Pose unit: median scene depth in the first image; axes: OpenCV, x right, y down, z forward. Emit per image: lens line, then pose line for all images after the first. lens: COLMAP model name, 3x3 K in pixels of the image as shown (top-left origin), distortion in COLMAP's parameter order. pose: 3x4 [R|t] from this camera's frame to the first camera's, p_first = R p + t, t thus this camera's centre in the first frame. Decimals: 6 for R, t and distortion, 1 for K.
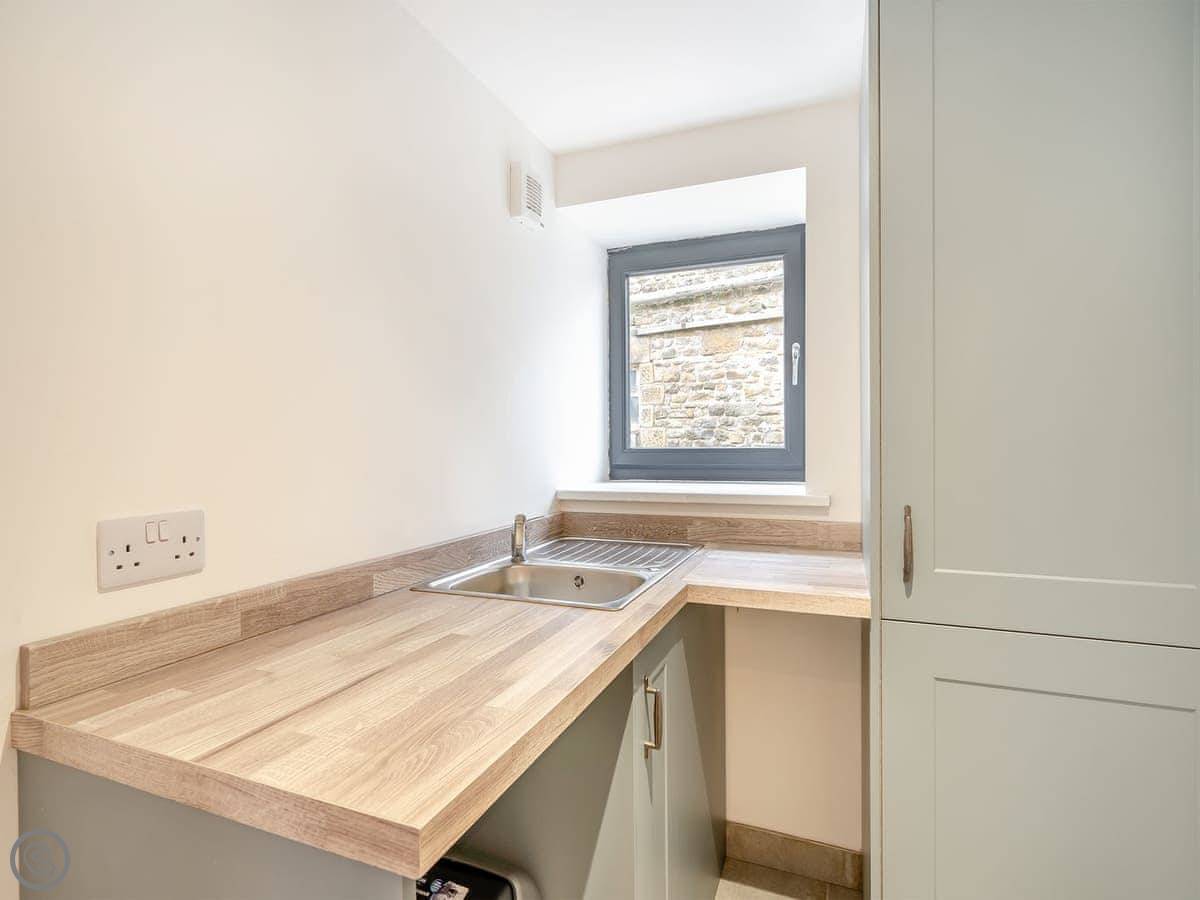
lens RADIAL K [[615.4, 0, 599.5], [0, 615.4, 448.5], [0, 0, 1]] dist [-0.010344, 0.000473]
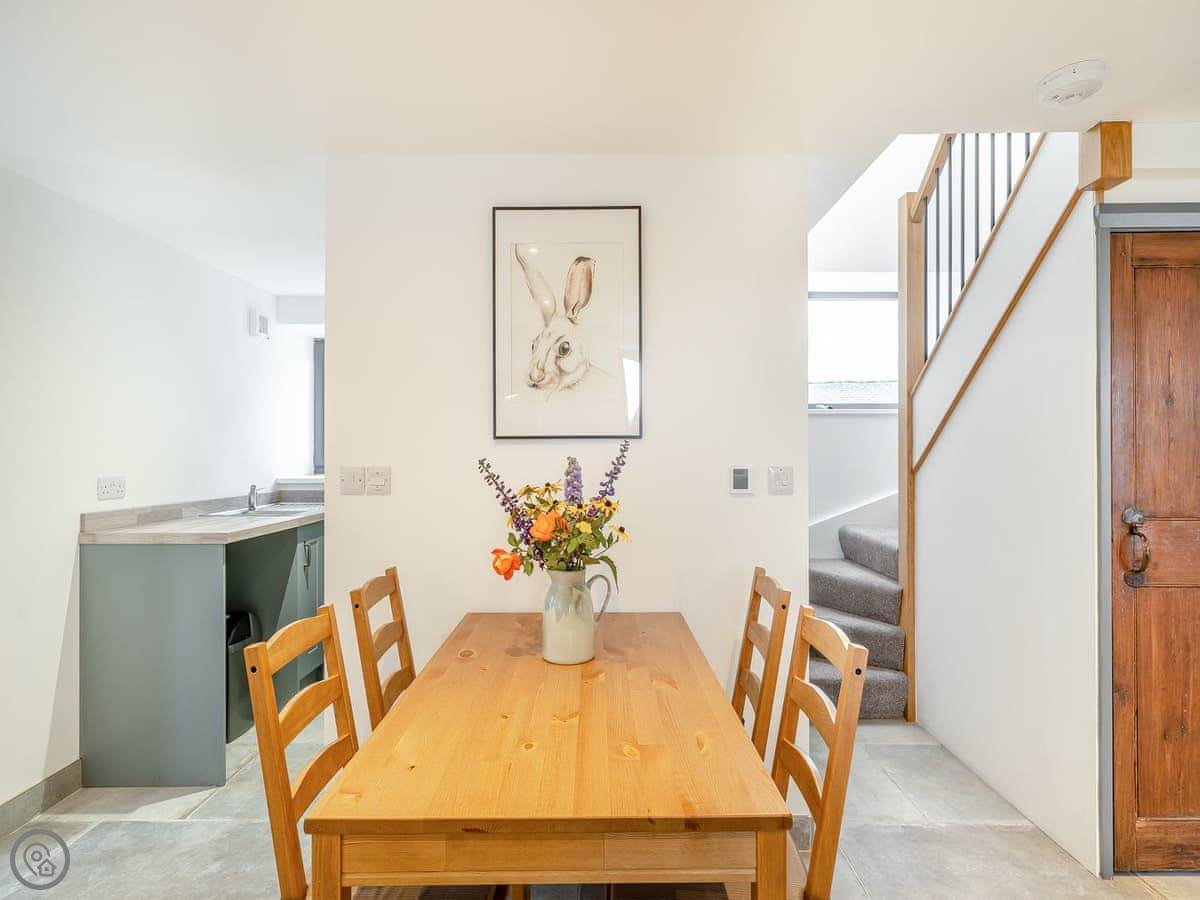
lens RADIAL K [[615.4, 0, 595.2], [0, 615.4, 453.0], [0, 0, 1]] dist [-0.010344, 0.000473]
pose [[0.930740, 0.008422, 0.365584, 0.183817], [-0.005447, 0.999943, -0.009169, 0.005035], [-0.365641, 0.006542, 0.930733, -1.326816]]
